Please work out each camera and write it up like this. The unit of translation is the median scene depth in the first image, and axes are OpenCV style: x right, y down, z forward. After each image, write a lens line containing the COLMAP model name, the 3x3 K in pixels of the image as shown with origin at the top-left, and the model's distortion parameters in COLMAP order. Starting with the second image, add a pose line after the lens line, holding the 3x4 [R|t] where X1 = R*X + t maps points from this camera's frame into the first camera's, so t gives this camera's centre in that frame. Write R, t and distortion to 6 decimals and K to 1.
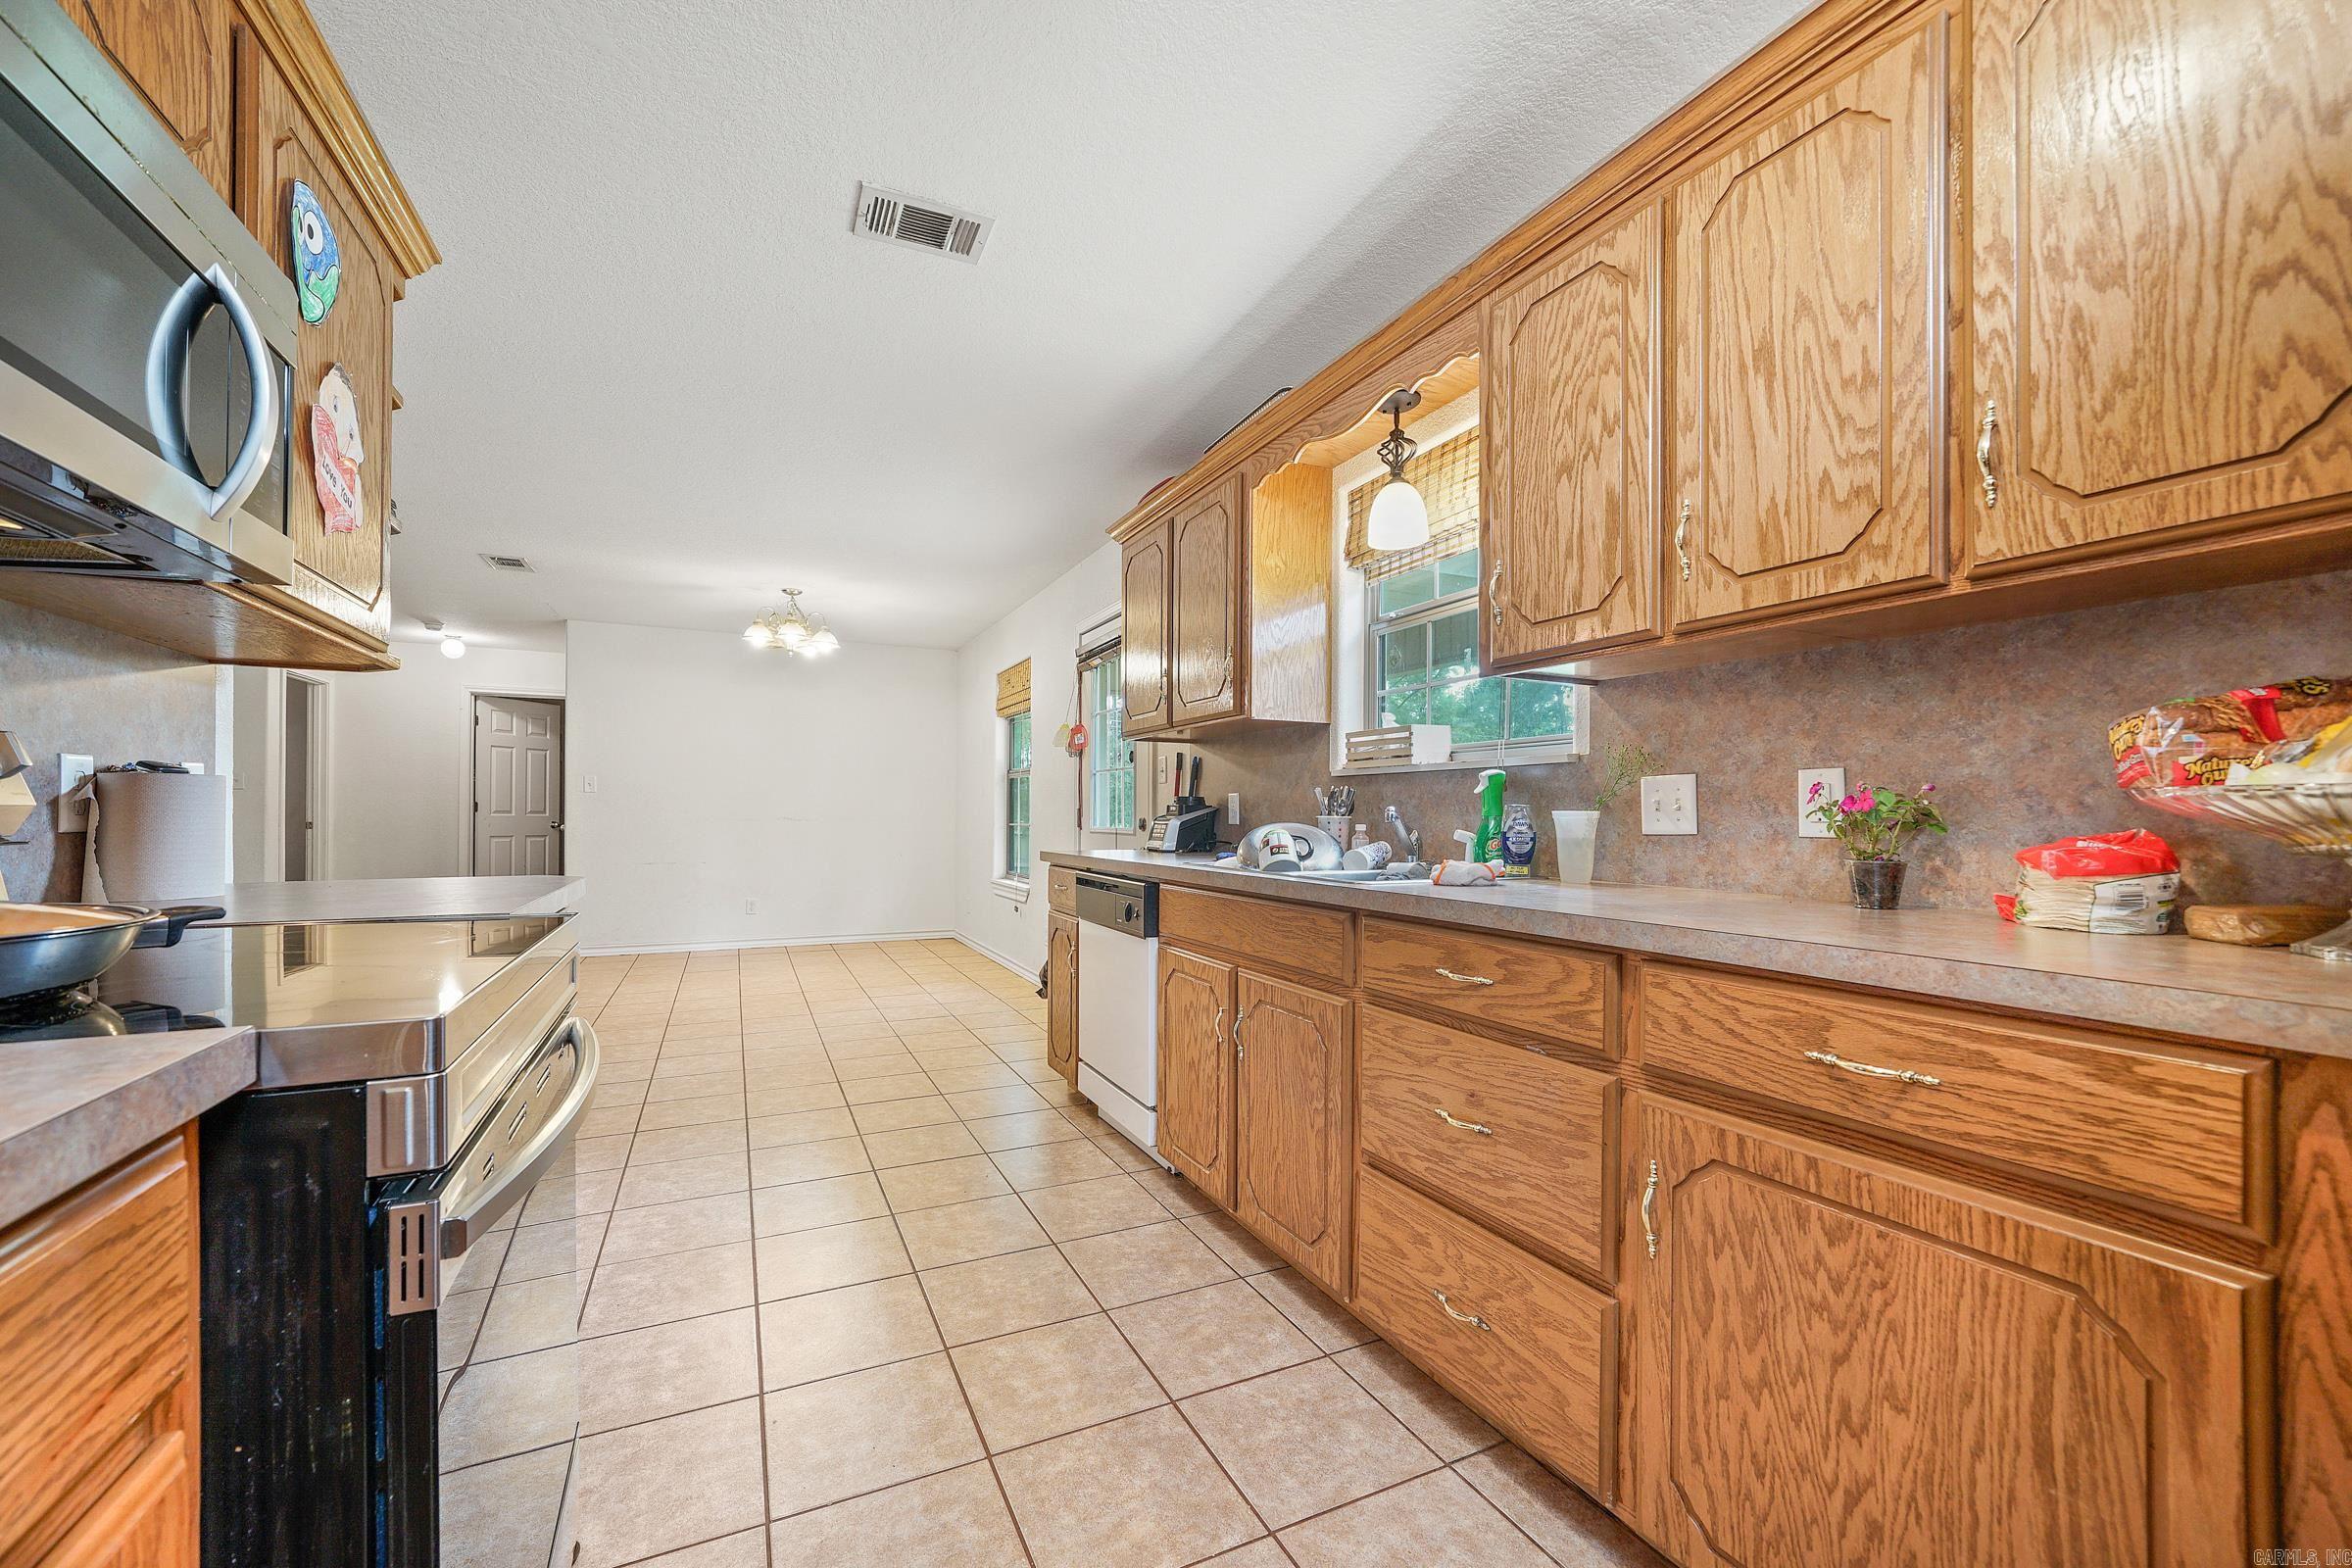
lens RADIAL K [[919.3, 0, 1172.7], [0, 919.3, 798.8], [0, 0, 1]] dist [-0.004033, -0.000472]
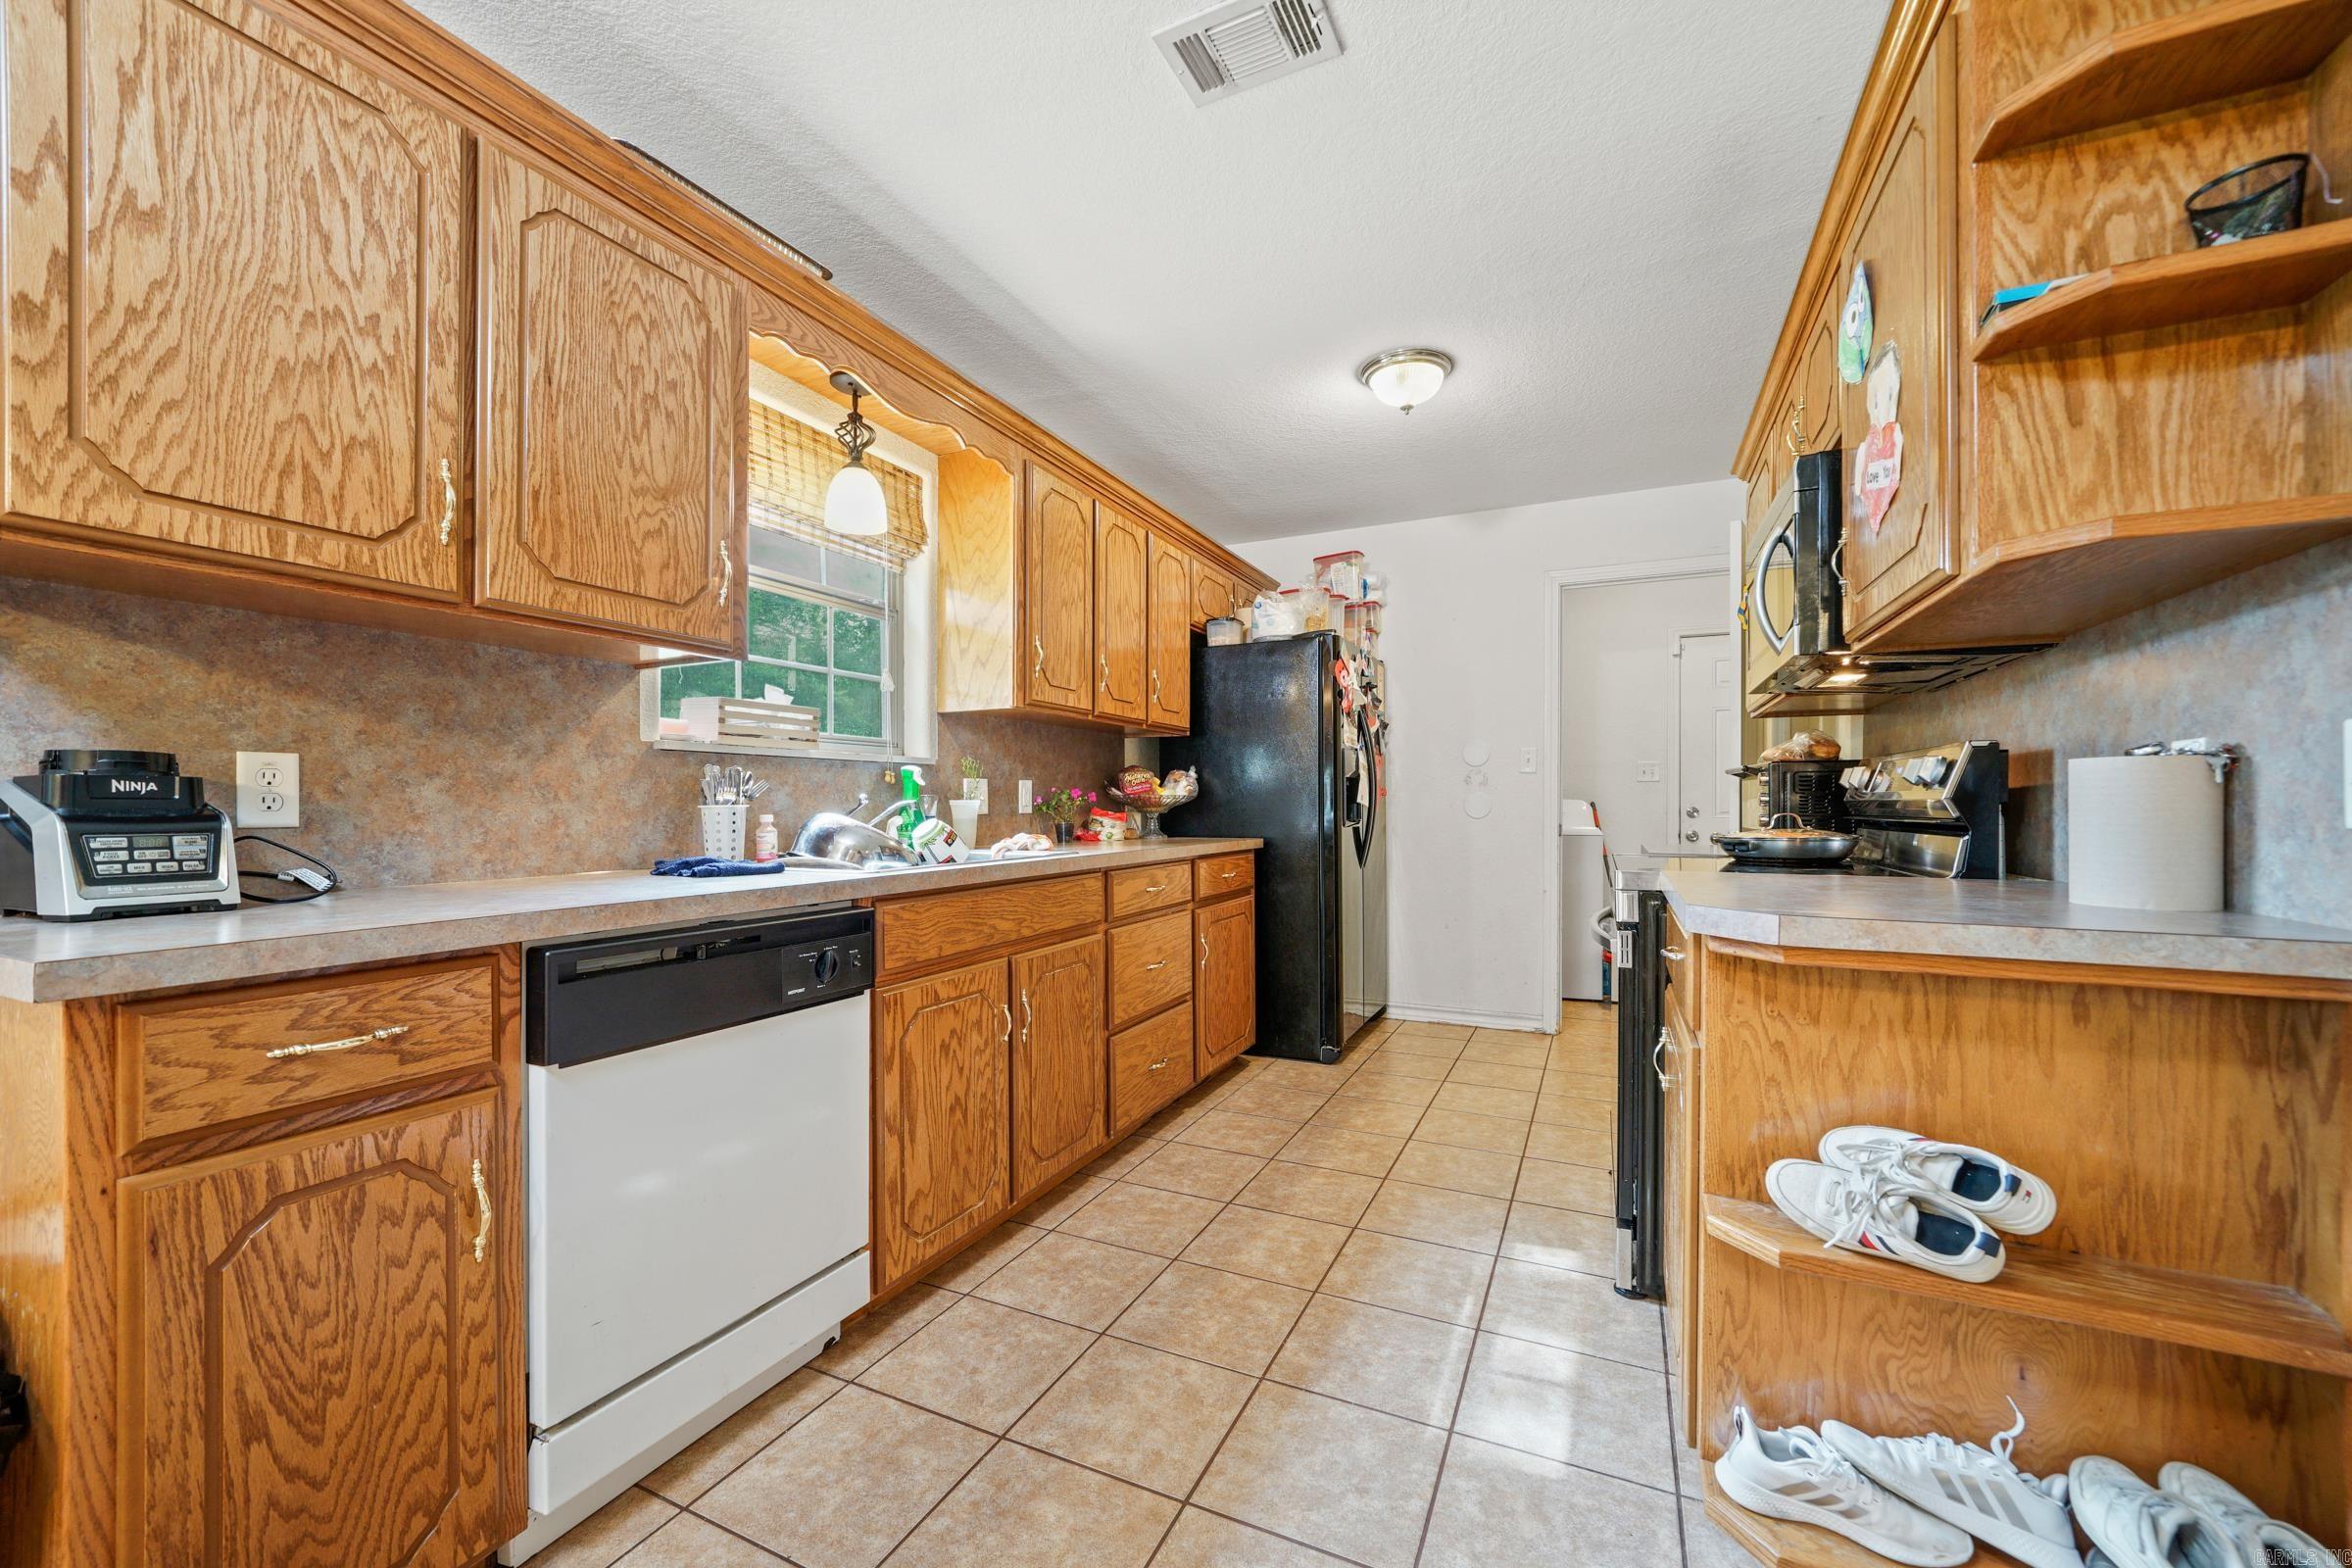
lens RADIAL K [[919.3, 0, 1171.1], [0, 919.3, 803.6], [0, 0, 1]] dist [-0.004033, -0.000472]
pose [[-0.623100, 0.002950, 0.782137, -0.830648], [-0.007792, 0.999920, -0.009979, 0.027737], [-0.782103, -0.012312, -0.623027, 1.520670]]
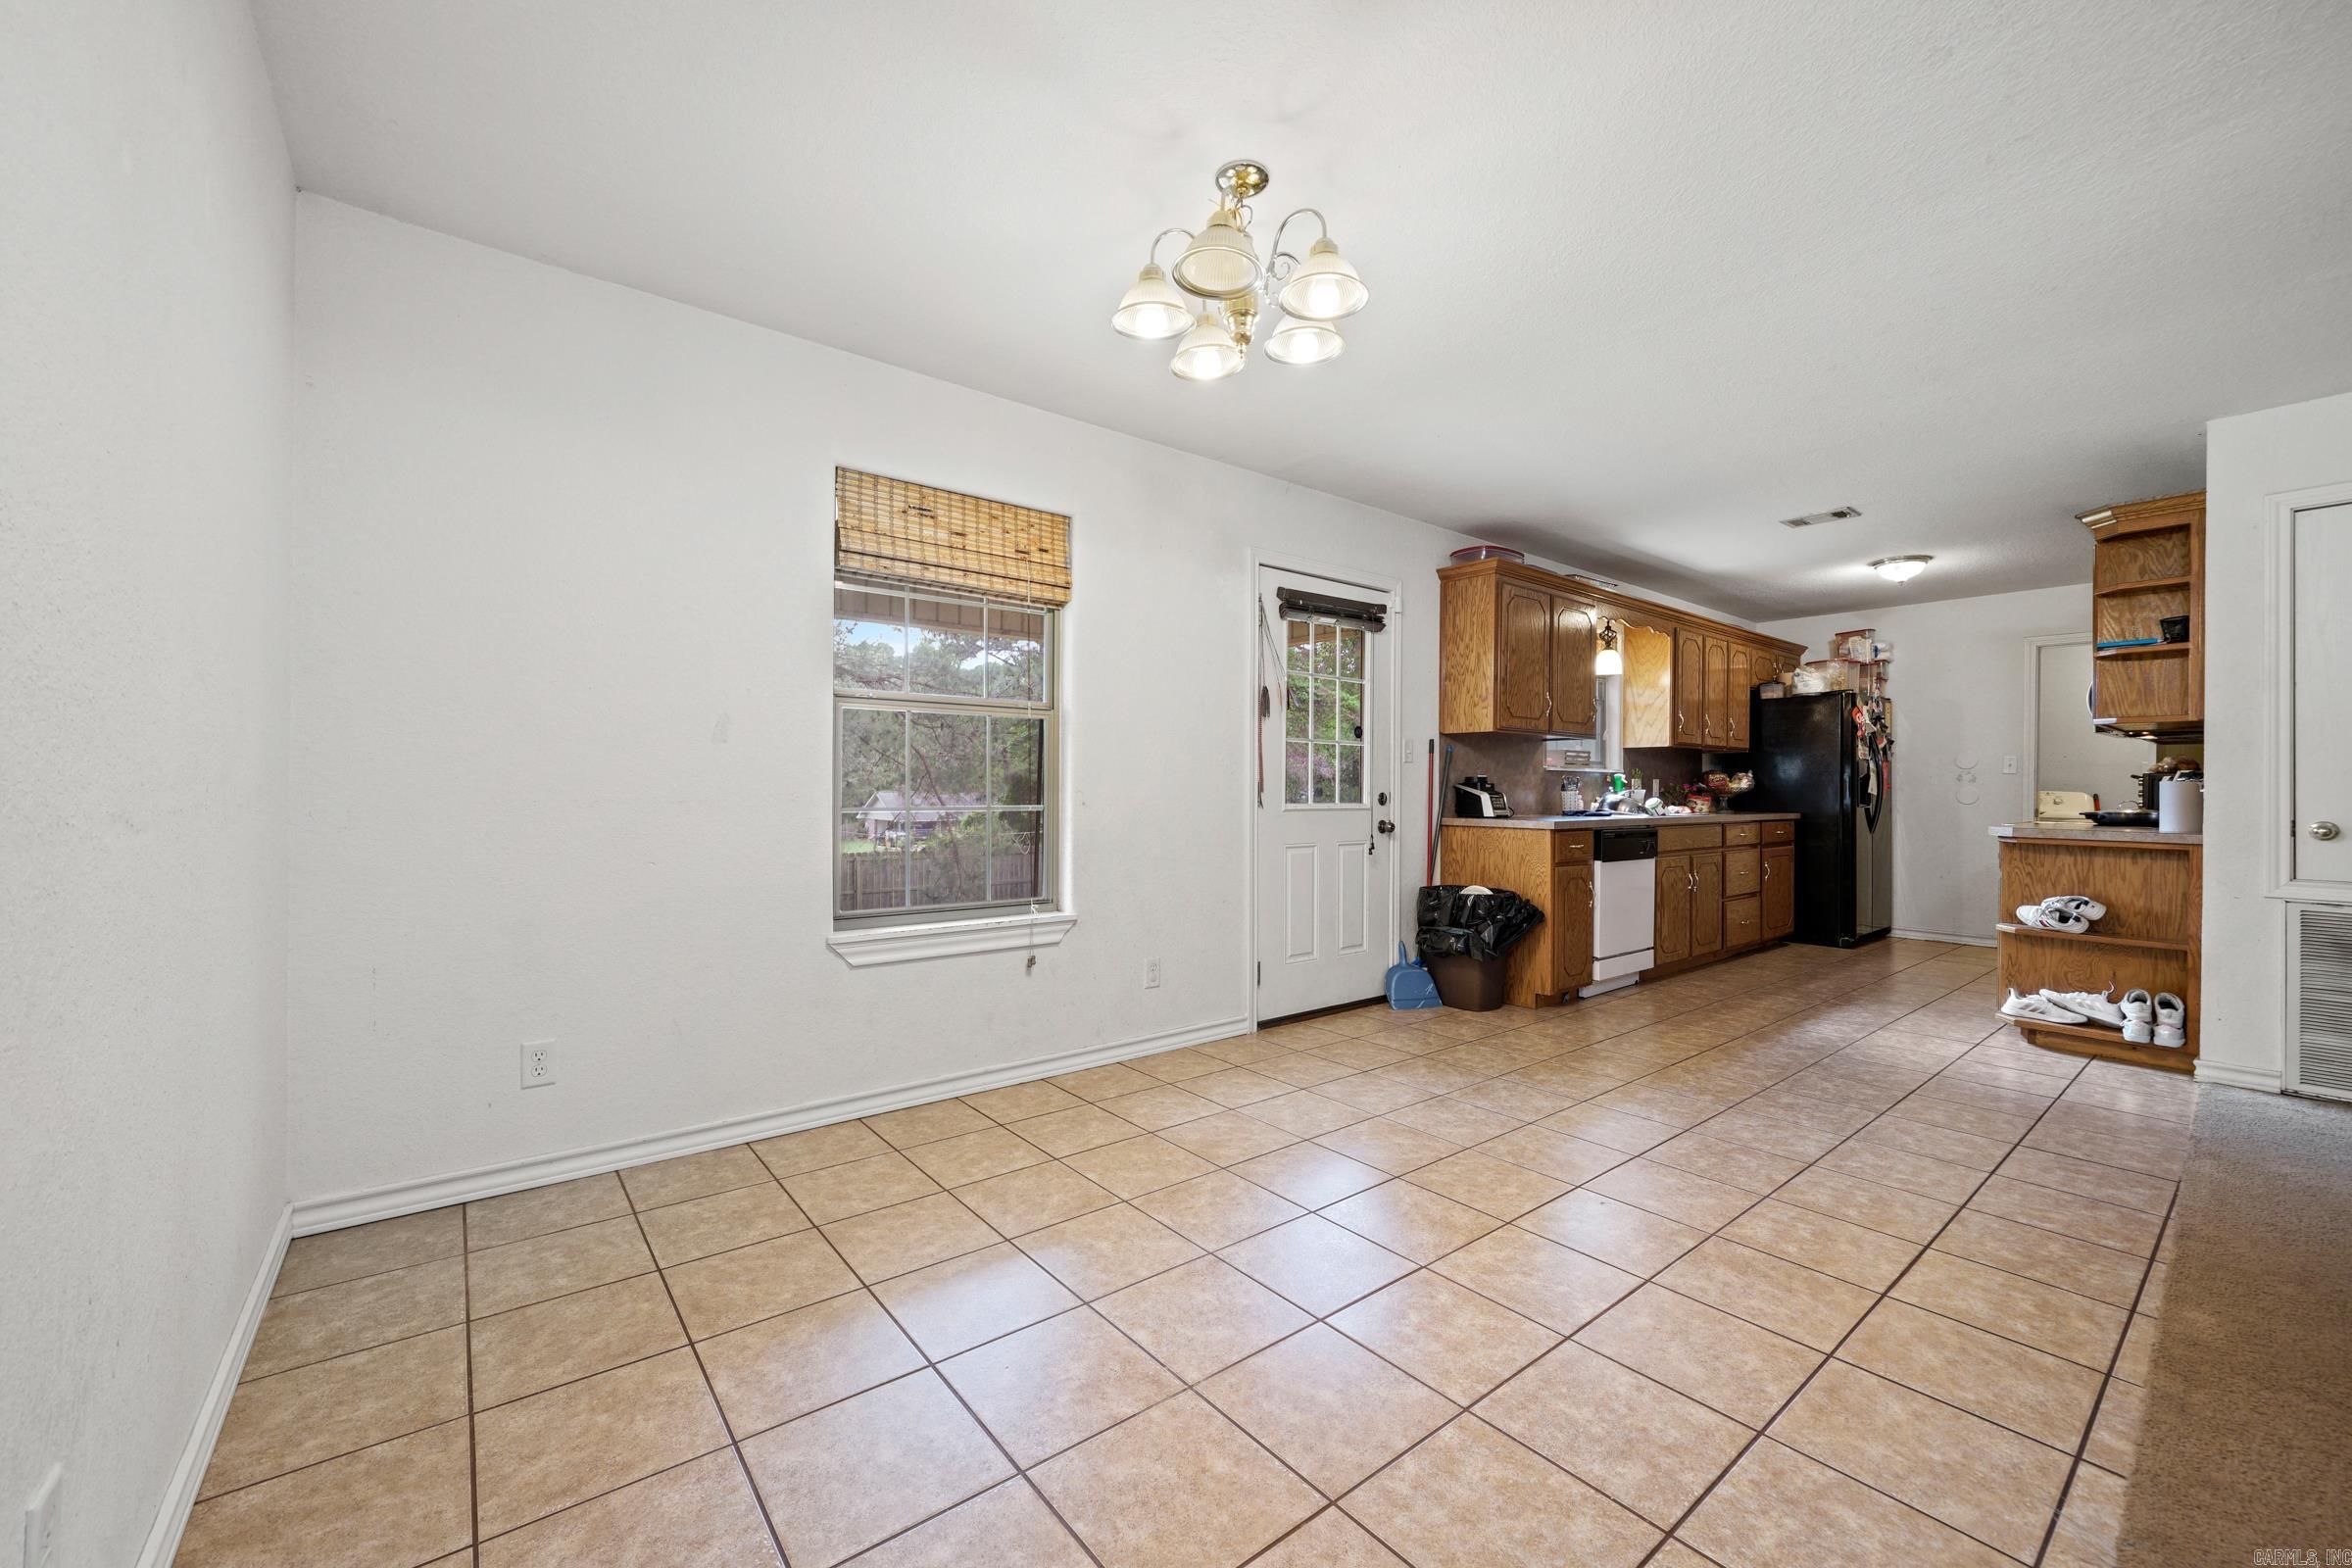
lens RADIAL K [[919.3, 0, 1183.2], [0, 919.3, 788.4], [0, 0, 1]] dist [-0.004033, -0.000472]
pose [[-0.224205, -0.001481, 0.974541, -2.011553], [-0.020817, 0.999778, -0.003270, 0.046257], [-0.974320, -0.021020, -0.224186, 2.898577]]
